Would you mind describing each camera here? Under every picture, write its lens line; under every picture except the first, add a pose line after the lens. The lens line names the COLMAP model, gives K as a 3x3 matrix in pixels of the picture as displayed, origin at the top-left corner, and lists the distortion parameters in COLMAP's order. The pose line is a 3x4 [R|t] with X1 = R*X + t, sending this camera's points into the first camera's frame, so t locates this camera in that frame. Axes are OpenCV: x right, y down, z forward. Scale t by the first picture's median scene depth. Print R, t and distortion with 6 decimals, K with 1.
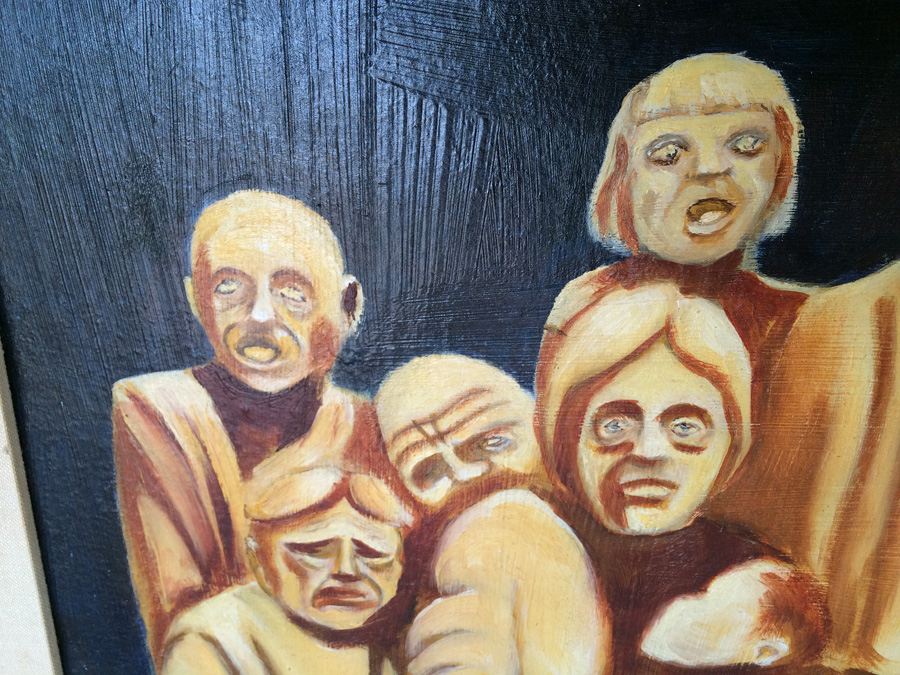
lens RADIAL K [[761.4, 0, 453.6], [0, 761.4, 335.5], [0, 0, 1]] dist [0.047422, -0.080135]
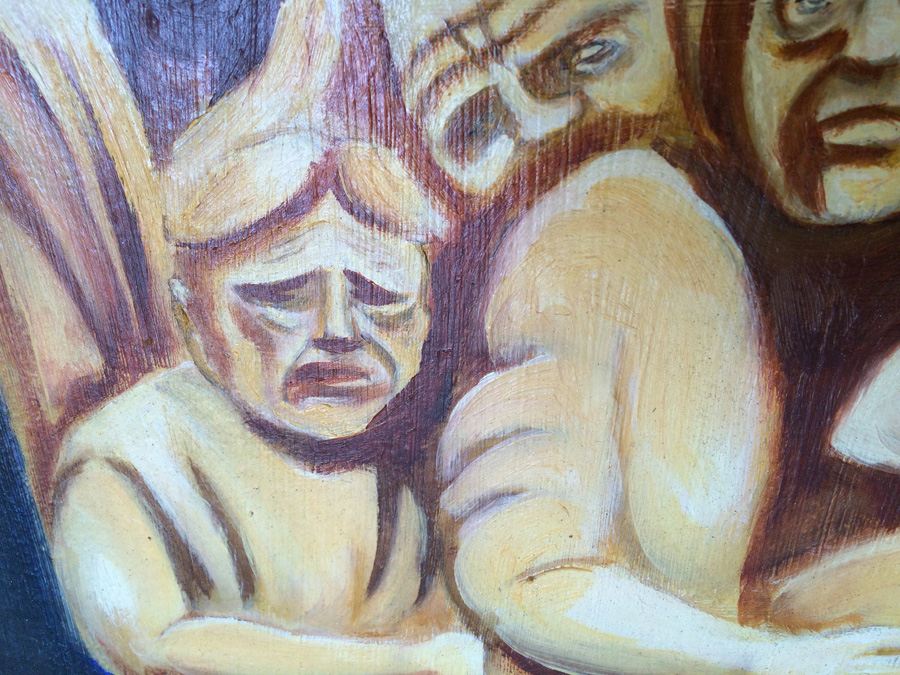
lens RADIAL K [[761.4, 0, 451.6], [0, 761.4, 341.6], [0, 0, 1]] dist [0.047422, -0.080135]
pose [[0.999760, -0.021912, 0.000686, -0.051224], [0.021913, 0.999760, -0.000410, 0.325911], [-0.000677, 0.000425, 1.000000, 0.405254]]
